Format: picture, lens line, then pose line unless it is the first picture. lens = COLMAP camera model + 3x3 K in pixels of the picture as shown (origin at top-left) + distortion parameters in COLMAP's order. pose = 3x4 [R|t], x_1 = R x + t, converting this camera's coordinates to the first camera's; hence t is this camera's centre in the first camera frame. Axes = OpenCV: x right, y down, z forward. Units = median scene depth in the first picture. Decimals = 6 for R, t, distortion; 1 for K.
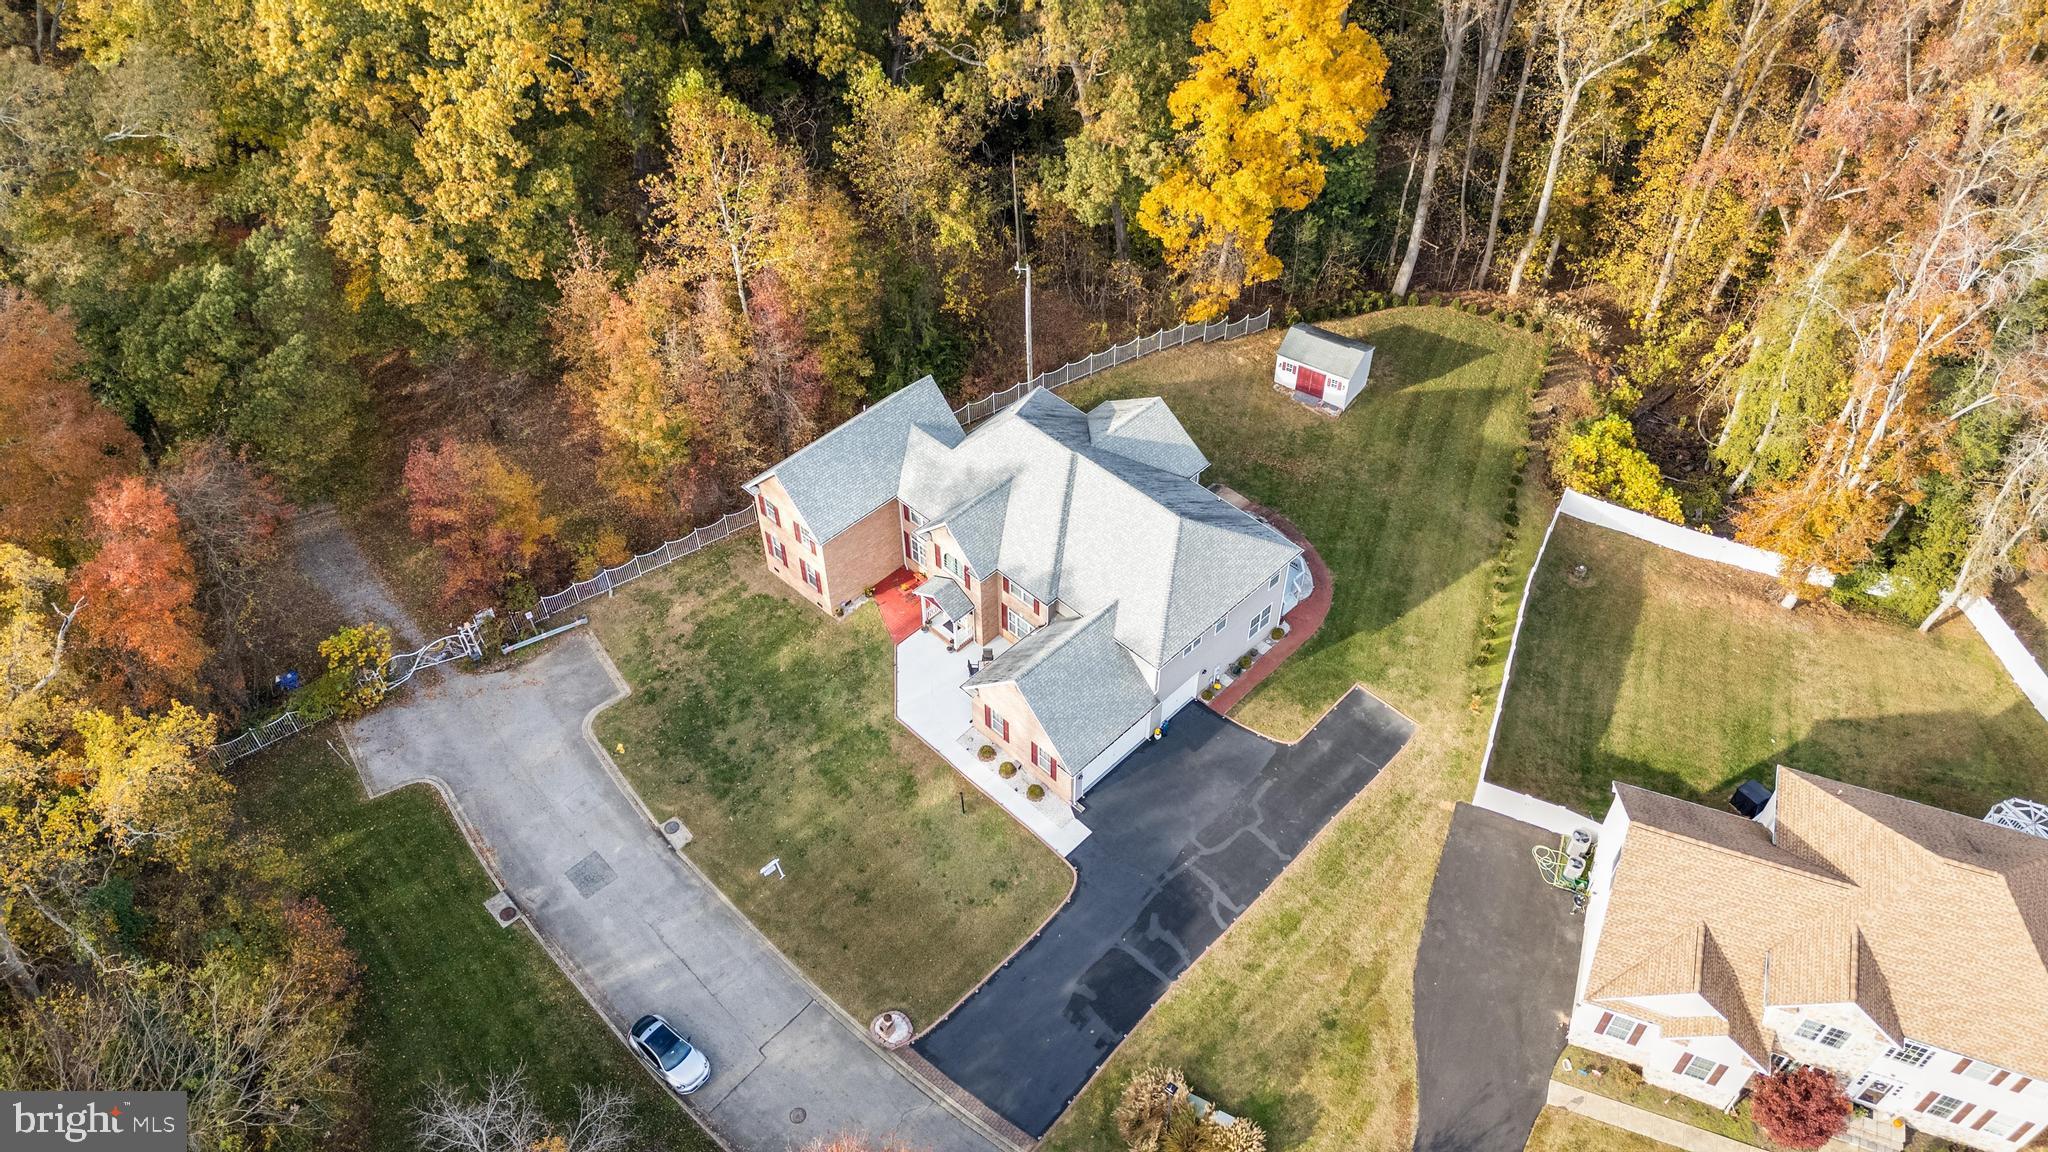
lens RADIAL K [[1493.9, 0, 1028.6], [0, 1493.9, 571.2], [0, 0, 1]] dist [0.097963, -0.126768]
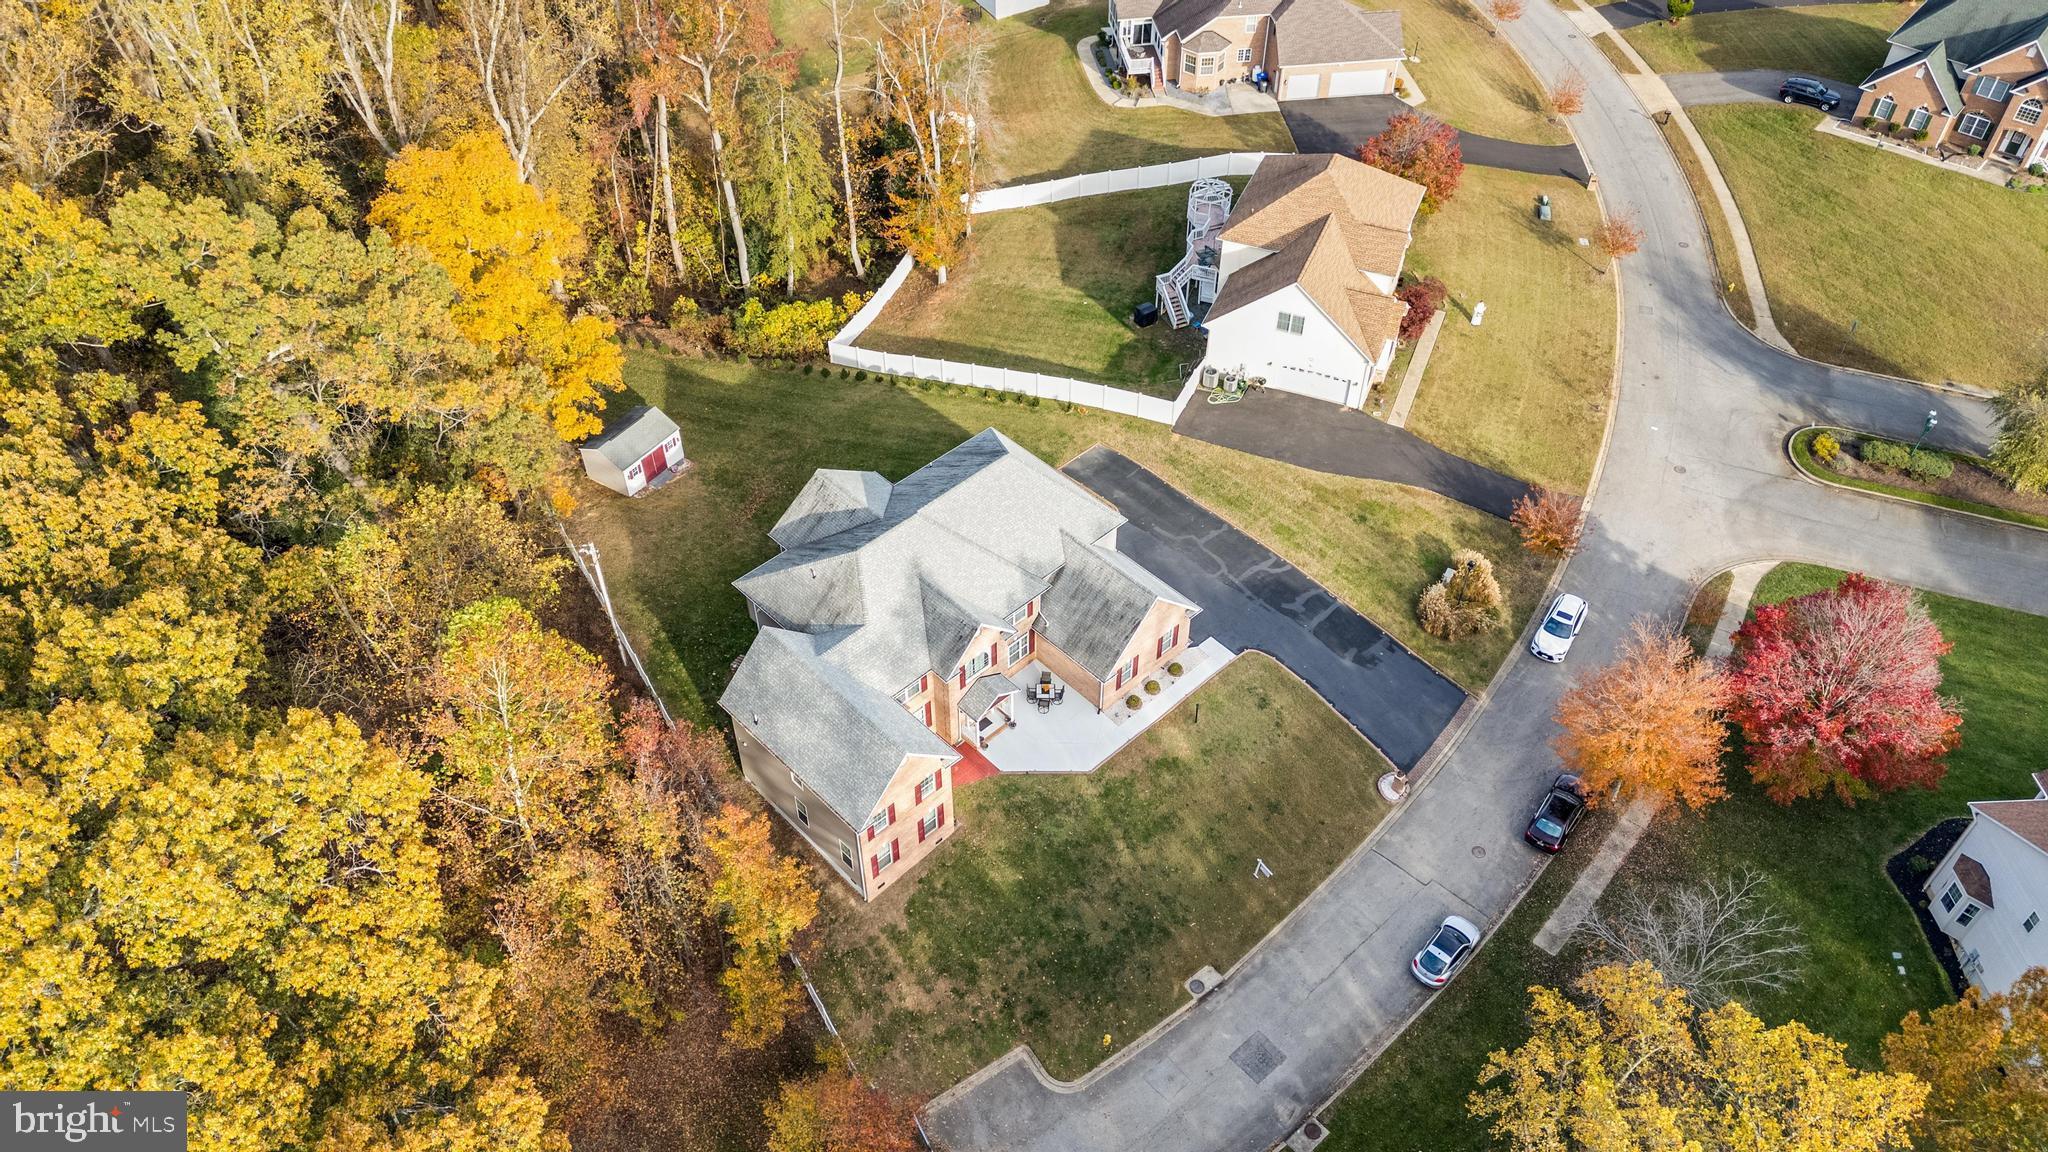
lens RADIAL K [[1493.9, 0, 1028.6], [0, 1493.9, 571.2], [0, 0, 1]] dist [0.097963, -0.126768]
pose [[0.029351, -0.706243, 0.707360, -0.684590], [0.732894, 0.496419, 0.465224, -0.456476], [-0.679709, 0.504766, 0.532172, 0.396281]]
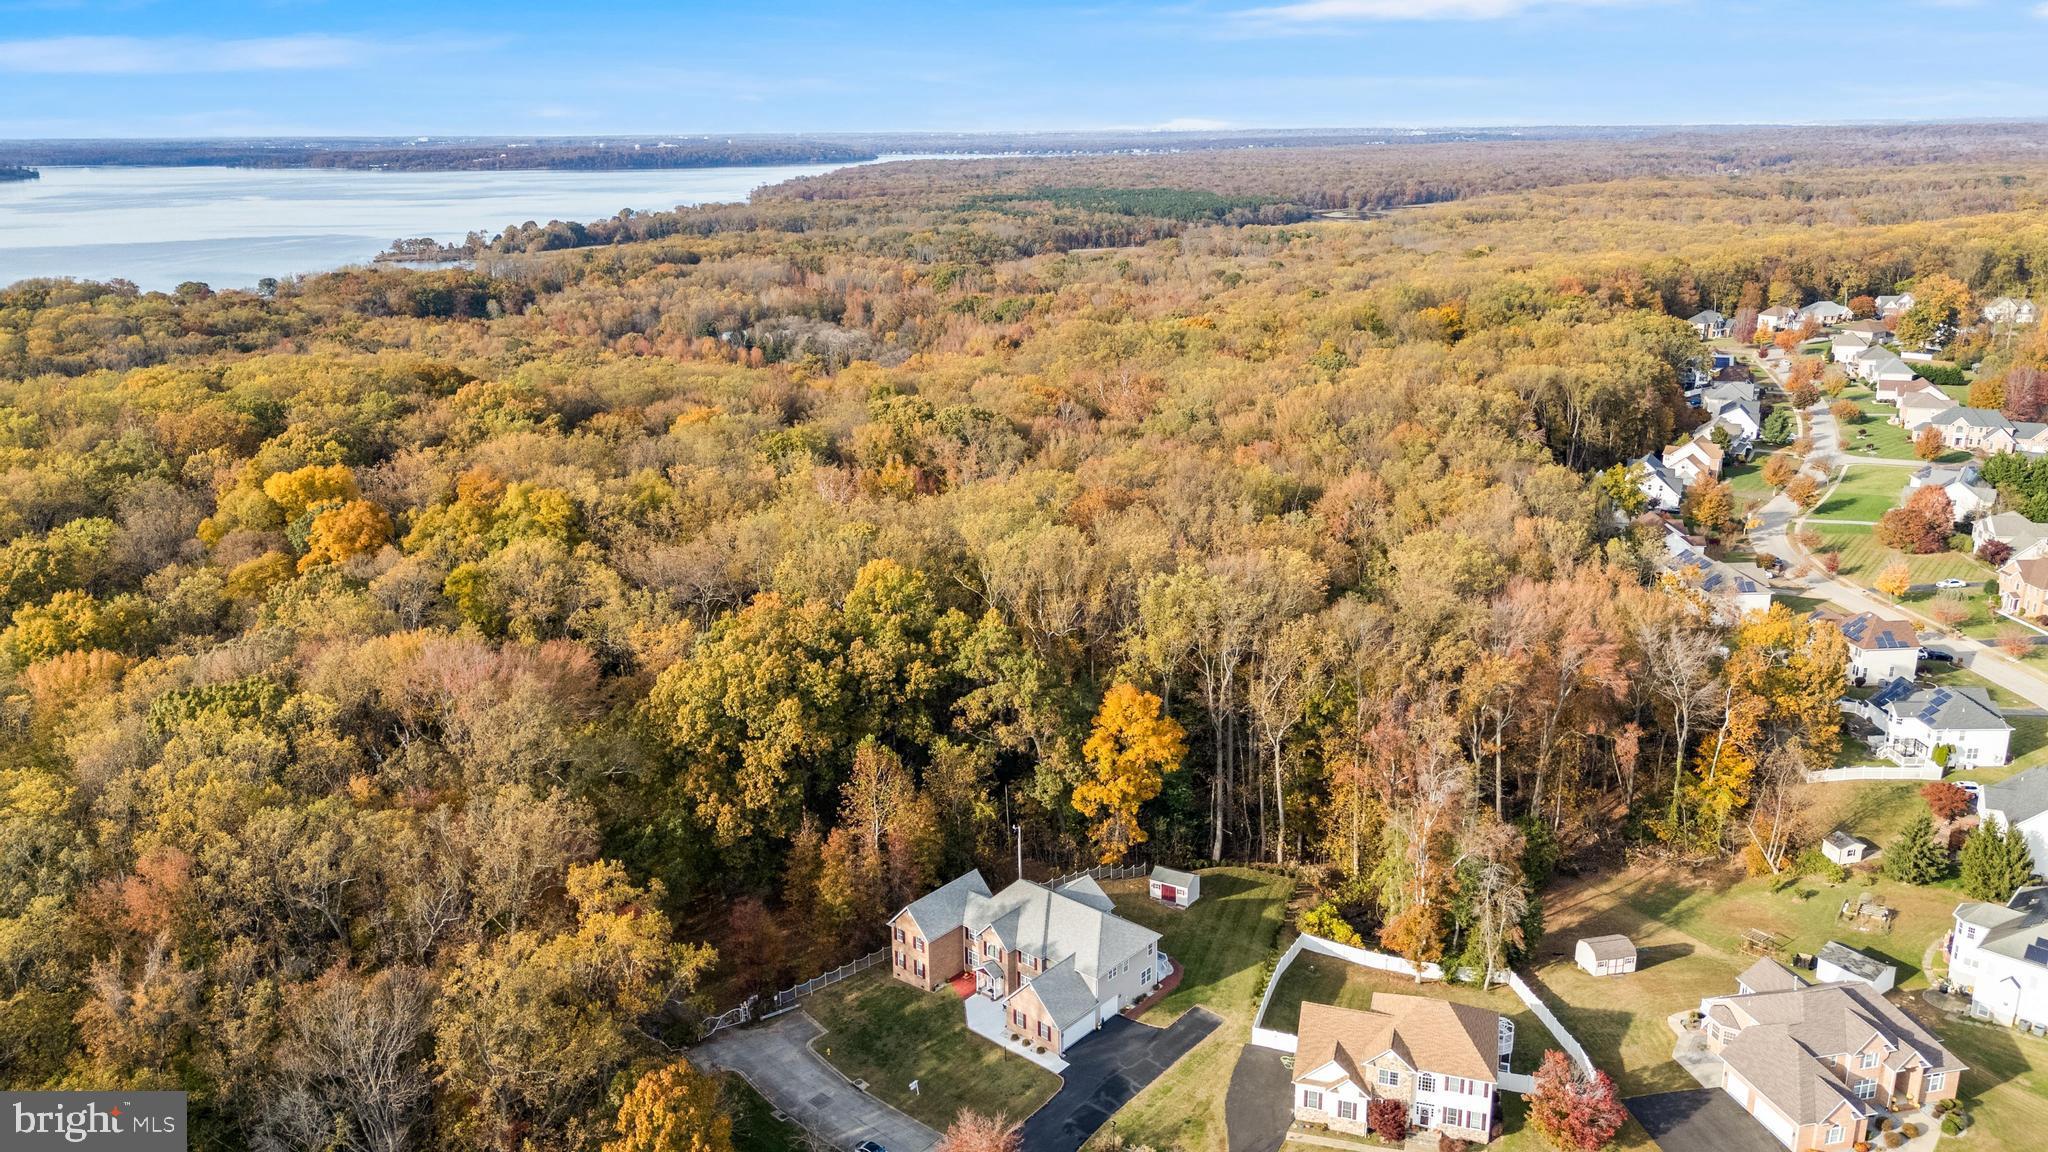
lens RADIAL K [[1493.9, 0, 1028.6], [0, 1493.9, 571.2], [0, 0, 1]] dist [0.097963, -0.126768]
pose [[0.998106, -0.026543, 0.055493, -0.098576], [0.051083, 0.860250, -0.507307, 0.569965], [-0.034272, 0.509181, 0.859977, -0.989974]]
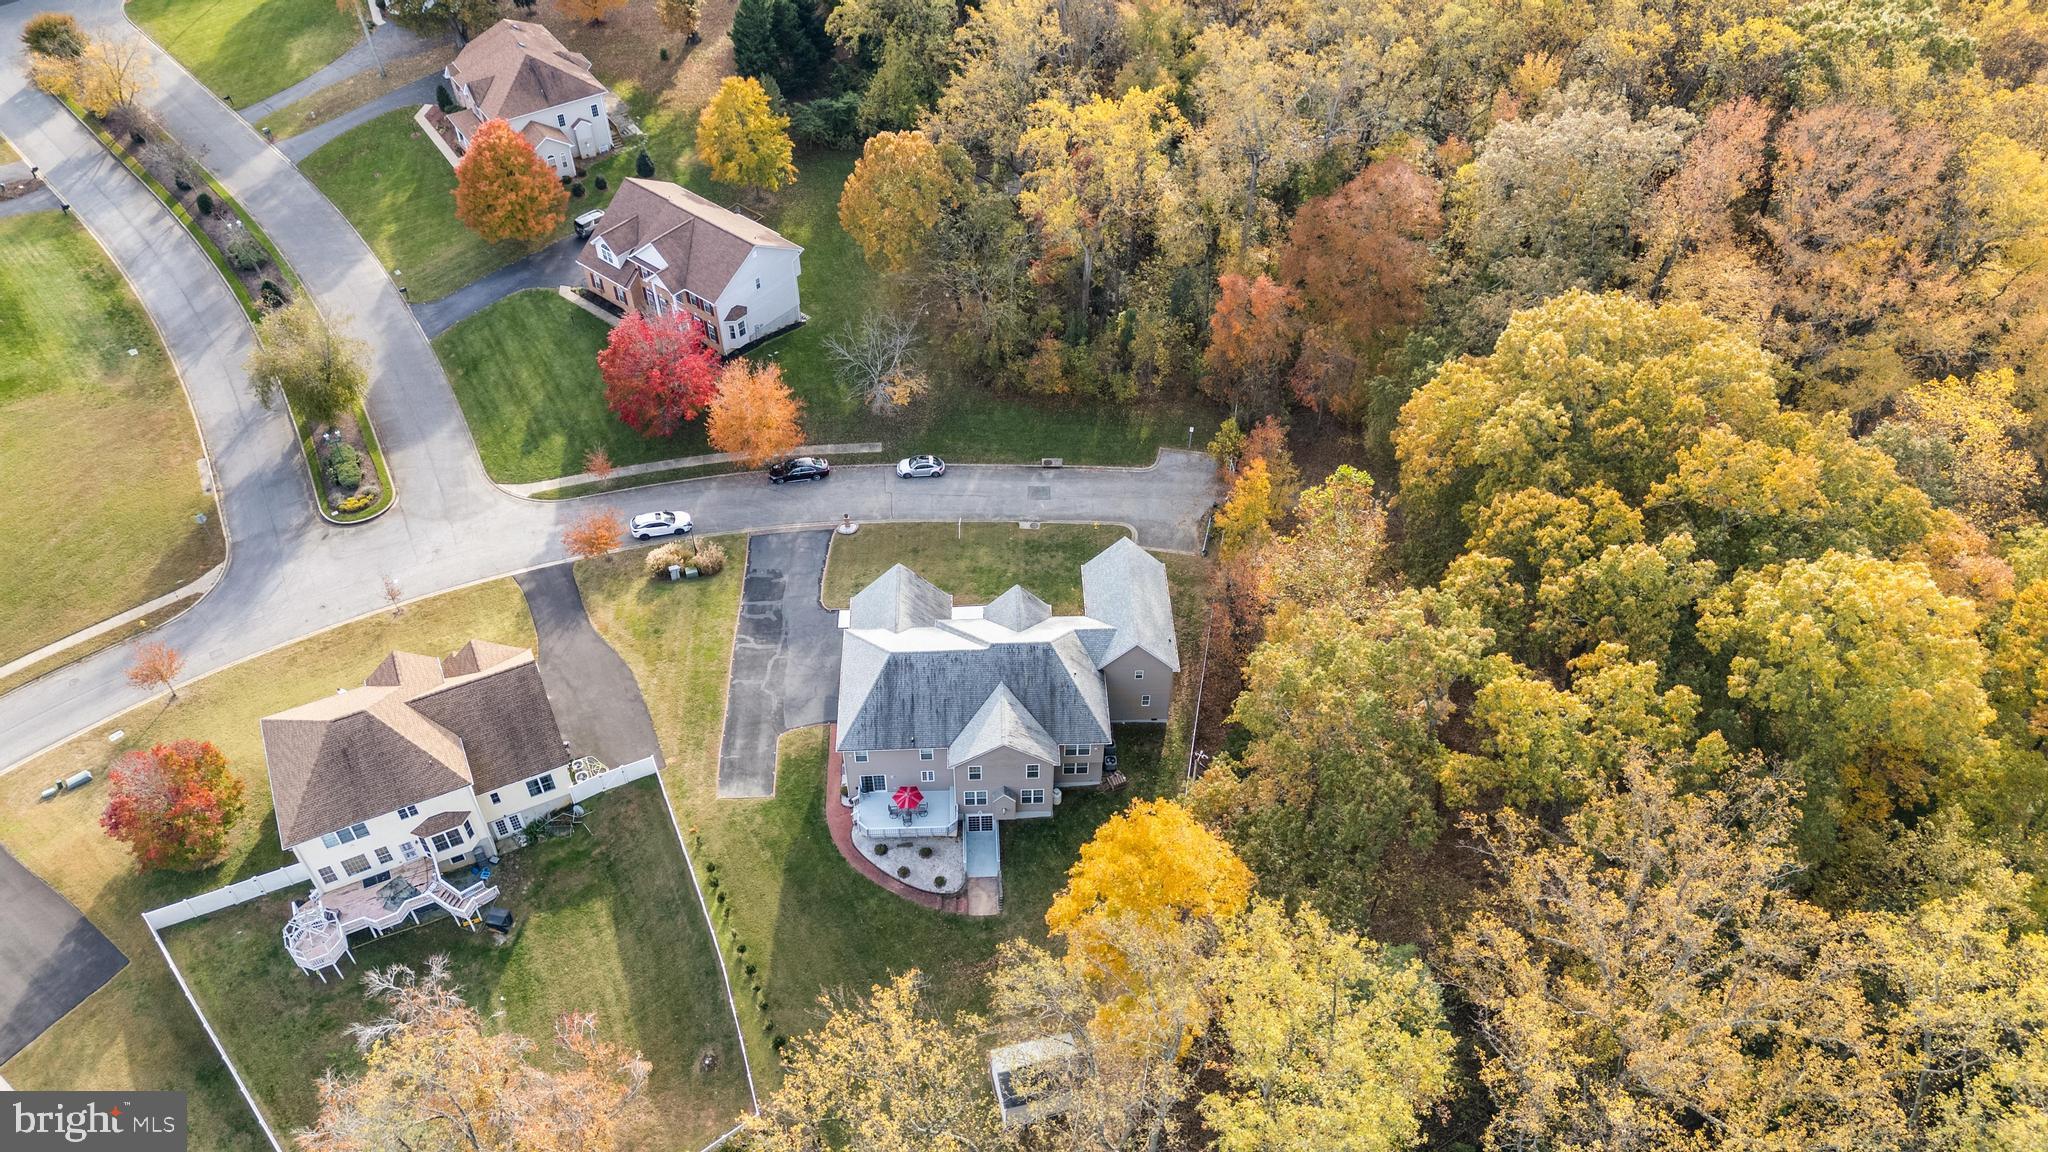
lens RADIAL K [[1493.9, 0, 1028.6], [0, 1493.9, 571.2], [0, 0, 1]] dist [0.097963, -0.126768]
pose [[-0.688664, 0.520294, -0.505011, 0.616748], [-0.533183, 0.108629, 0.838997, -1.178114], [0.491384, 0.847050, 0.202603, 0.645508]]
